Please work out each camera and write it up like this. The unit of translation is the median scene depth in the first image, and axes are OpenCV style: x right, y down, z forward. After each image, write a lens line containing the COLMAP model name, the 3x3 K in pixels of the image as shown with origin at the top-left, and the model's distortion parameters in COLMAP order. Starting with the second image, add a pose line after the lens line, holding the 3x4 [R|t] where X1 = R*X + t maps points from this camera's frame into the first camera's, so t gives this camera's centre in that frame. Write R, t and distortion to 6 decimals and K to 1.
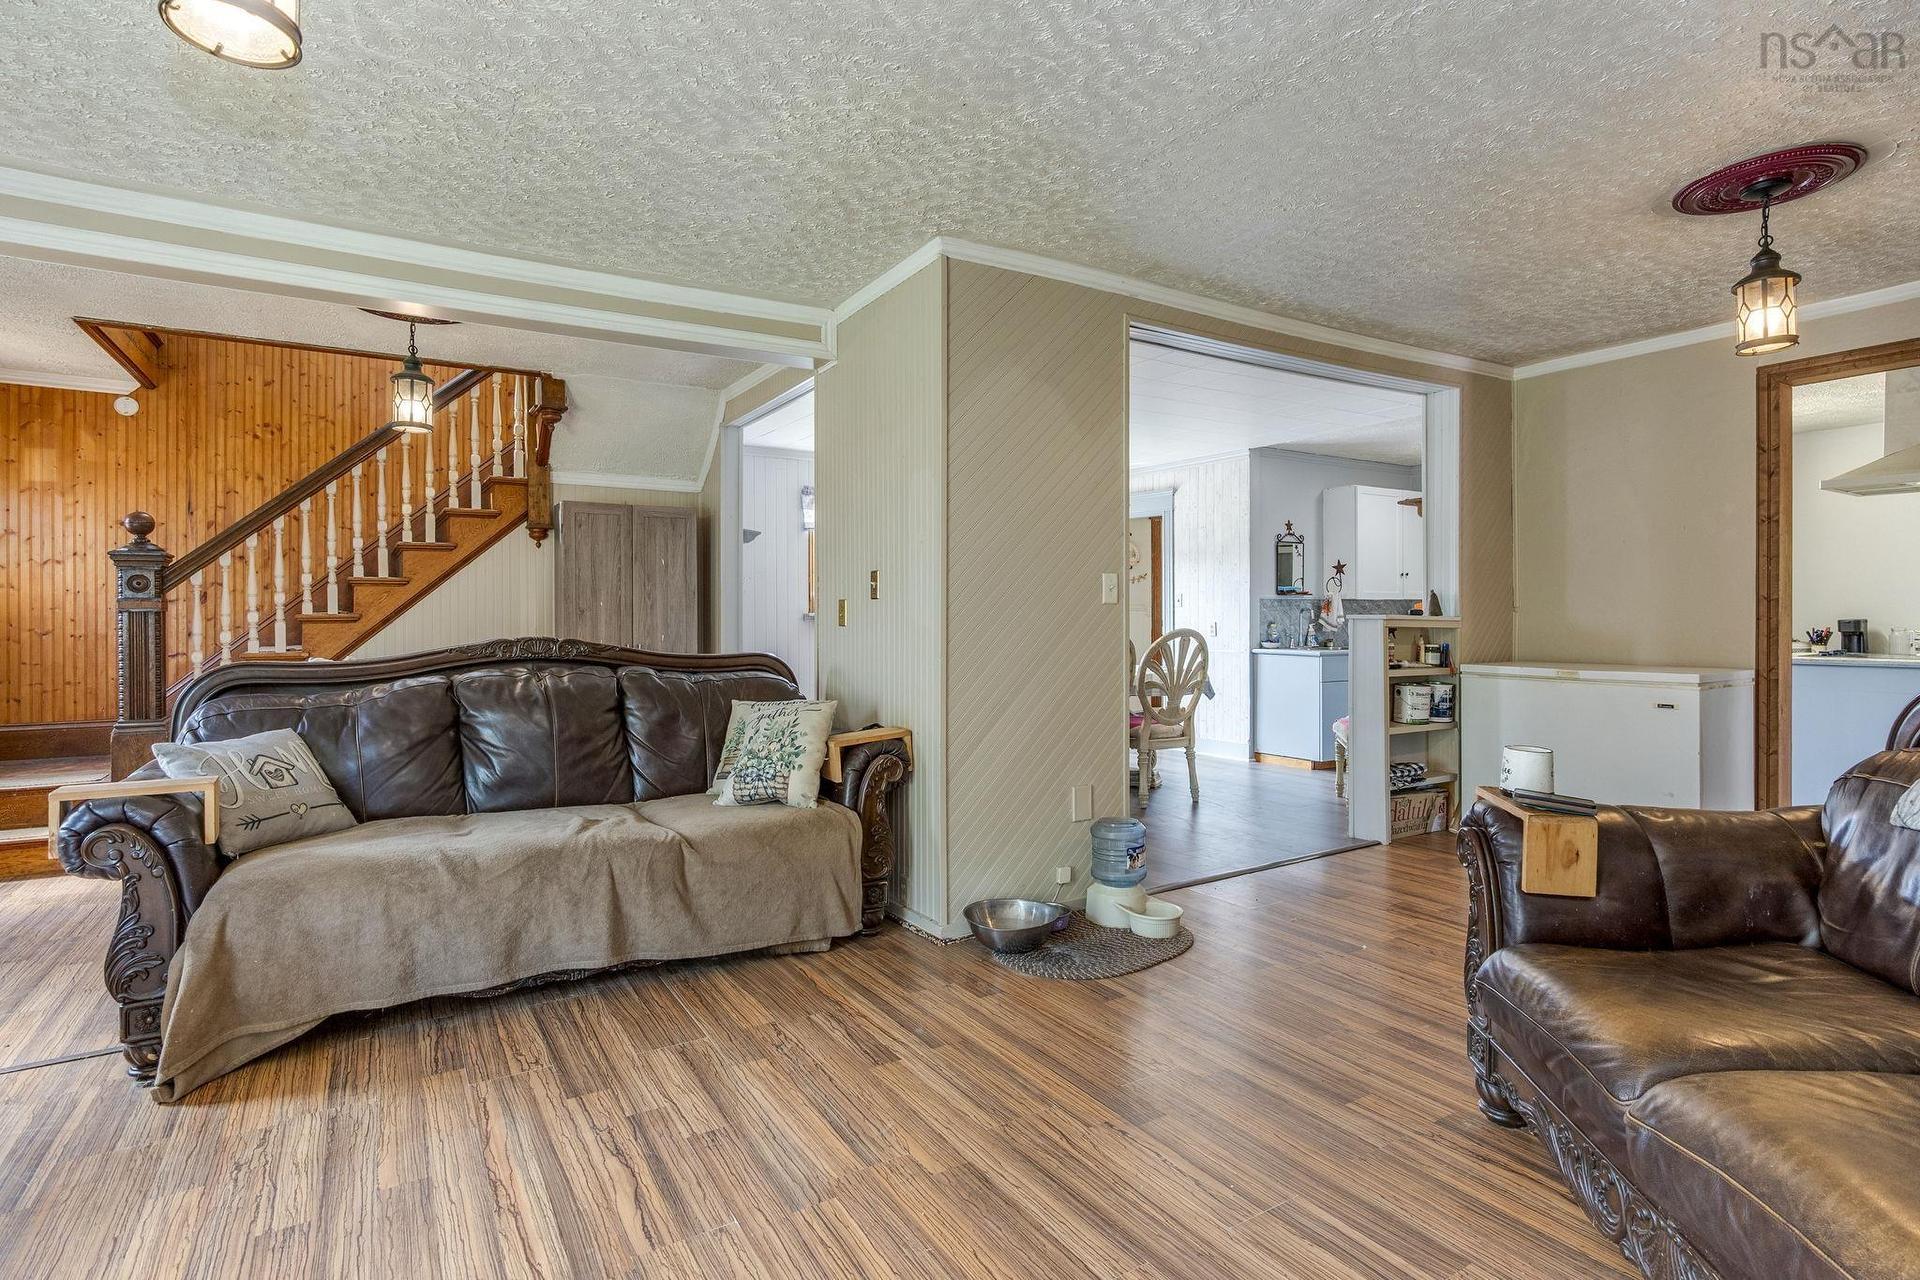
lens RADIAL K [[950.7, 0, 949.6], [0, 950.7, 622.9], [0, 0, 1]] dist [-0.010580, 0.002206]
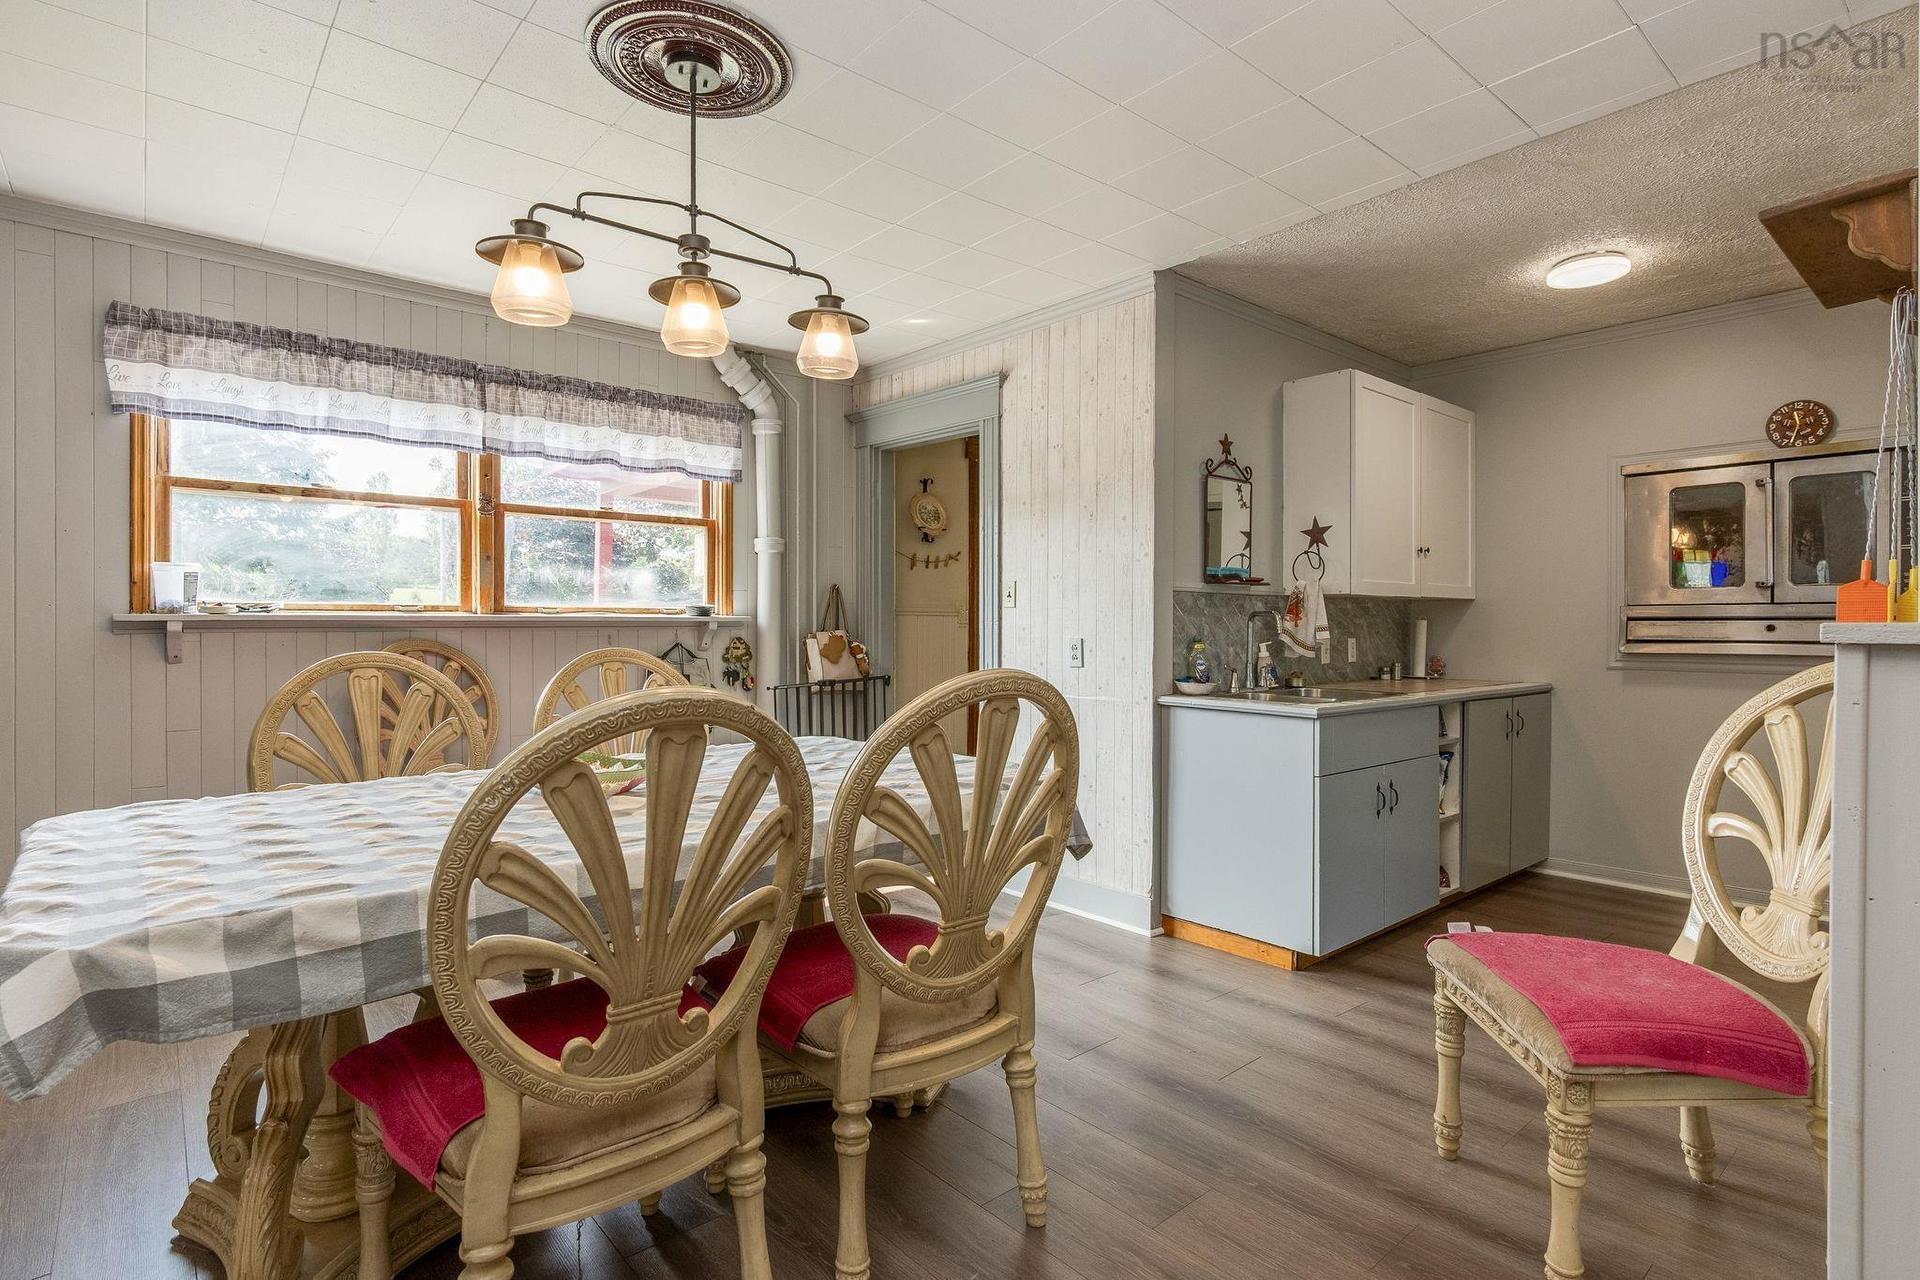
lens RADIAL K [[950.7, 0, 959.1], [0, 950.7, 637.0], [0, 0, 1]] dist [-0.010580, 0.002206]
pose [[0.986589, 0.003440, 0.163186, 0.143958], [-0.004113, 0.999984, 0.003785, -0.003371], [-0.163171, -0.004406, 0.986588, 0.550730]]
